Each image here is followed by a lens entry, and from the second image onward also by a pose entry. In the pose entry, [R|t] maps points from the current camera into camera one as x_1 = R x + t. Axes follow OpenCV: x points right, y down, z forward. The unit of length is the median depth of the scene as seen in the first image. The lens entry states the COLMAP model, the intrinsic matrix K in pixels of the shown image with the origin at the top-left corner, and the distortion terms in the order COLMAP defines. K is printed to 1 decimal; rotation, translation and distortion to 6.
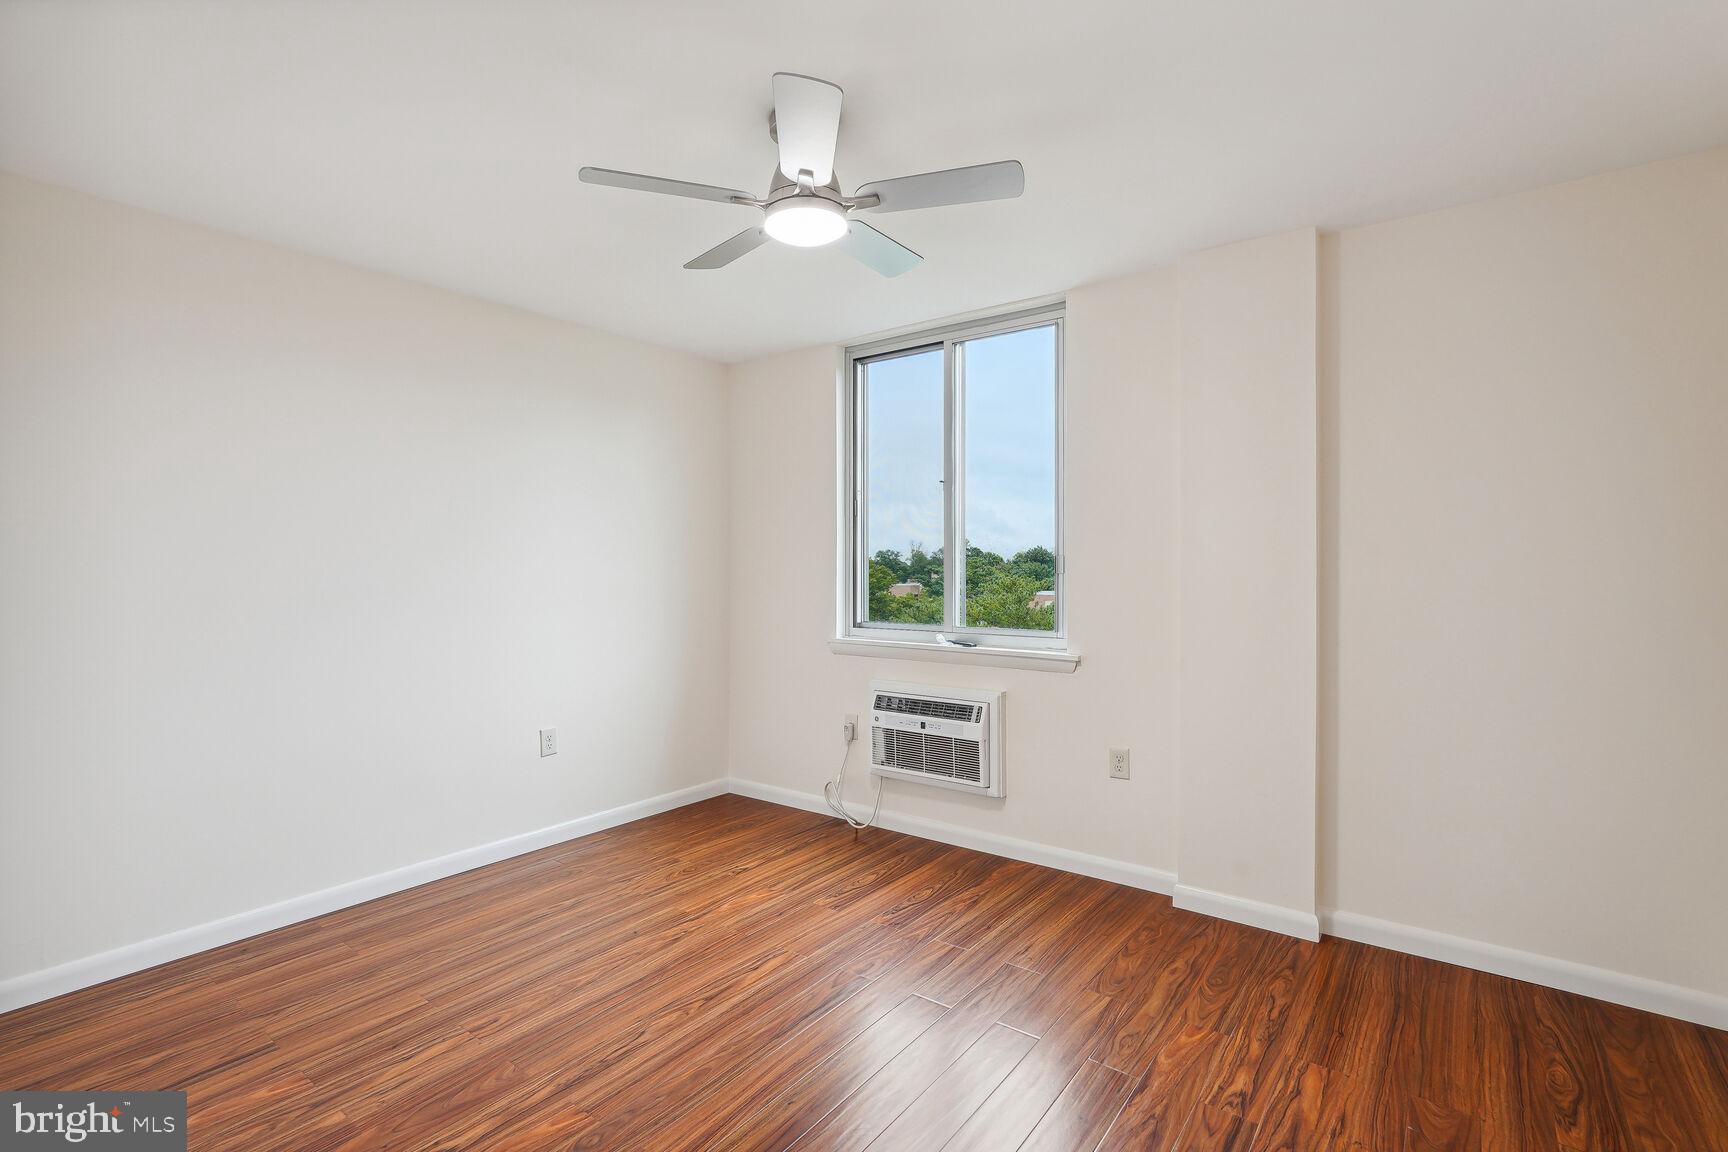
lens RADIAL K [[799.2, 0, 870.2], [0, 799.2, 574.8], [0, 0, 1]] dist [0.001821, 0.000895]
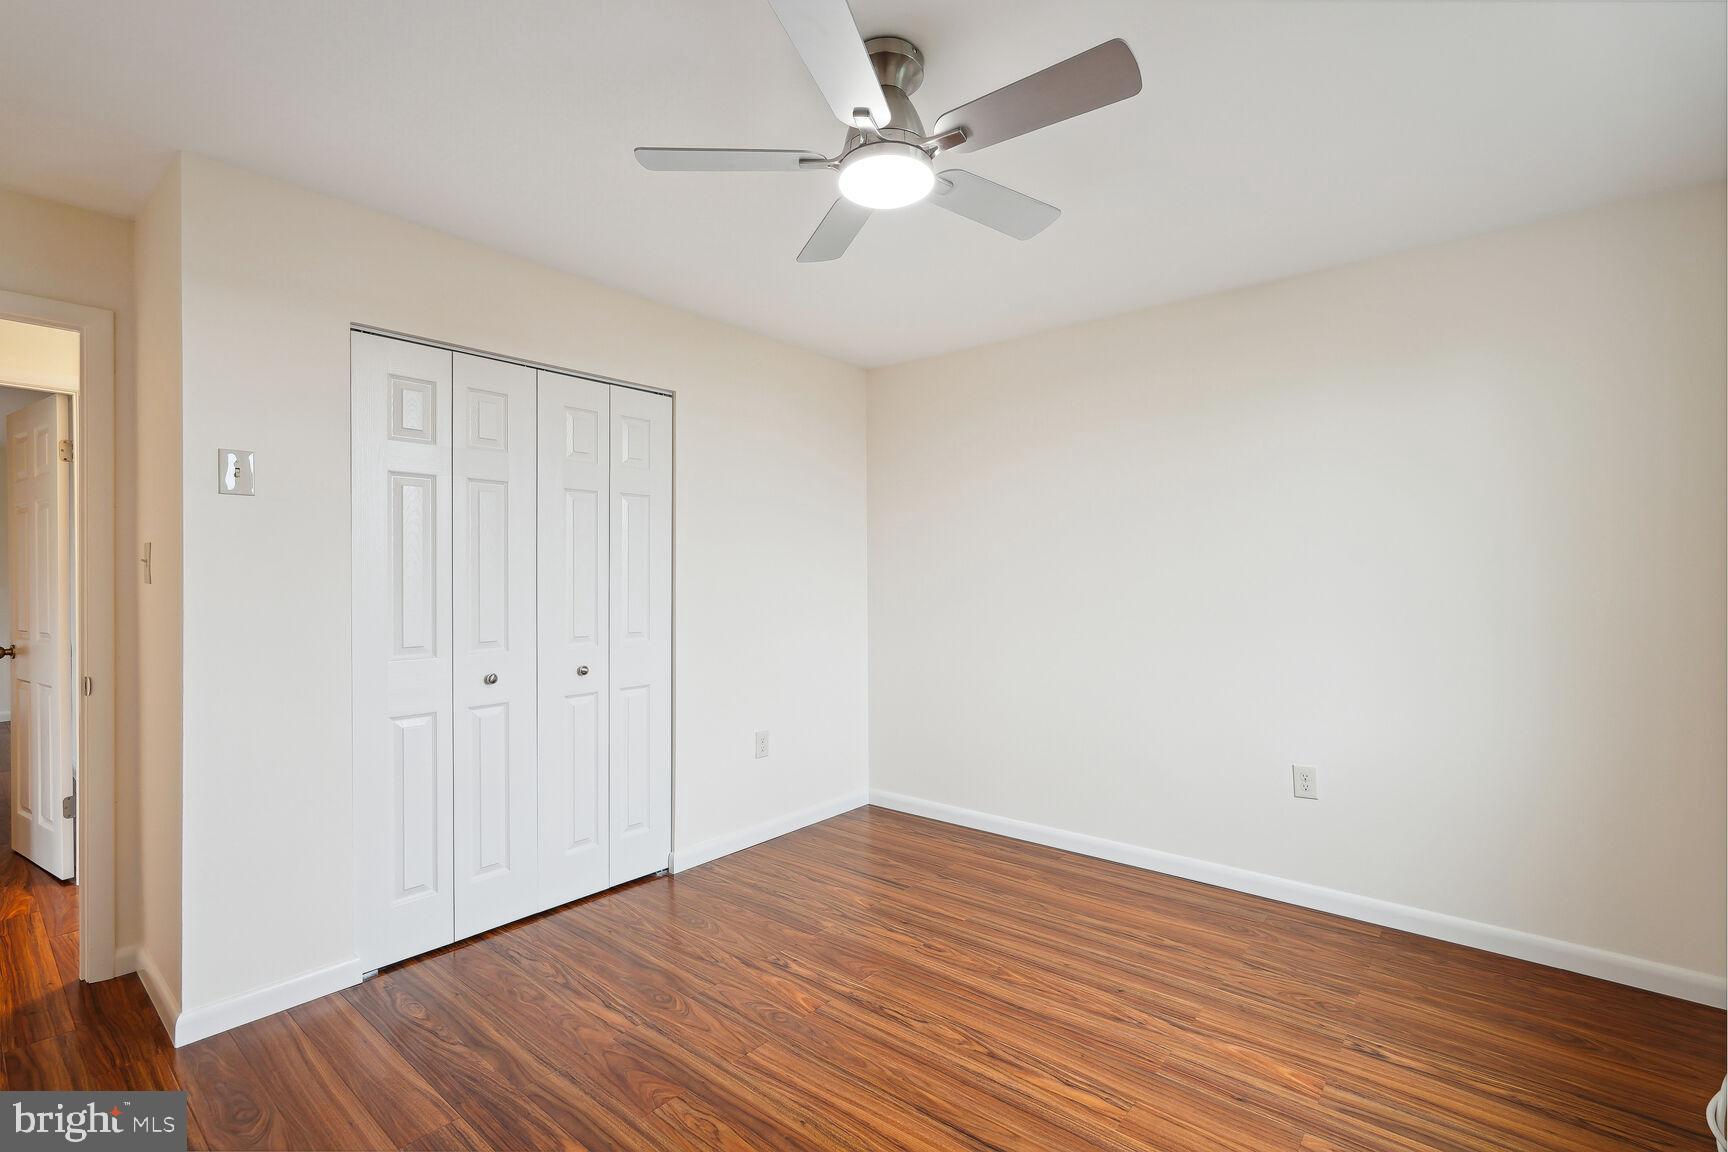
lens RADIAL K [[799.2, 0, 870.2], [0, 799.2, 574.8], [0, 0, 1]] dist [0.001821, 0.000895]
pose [[-0.058476, -0.000804, -0.998288, 0.622475], [-0.004030, 0.999992, -0.000569, -0.005478], [0.998281, 0.003990, -0.058479, 0.812892]]
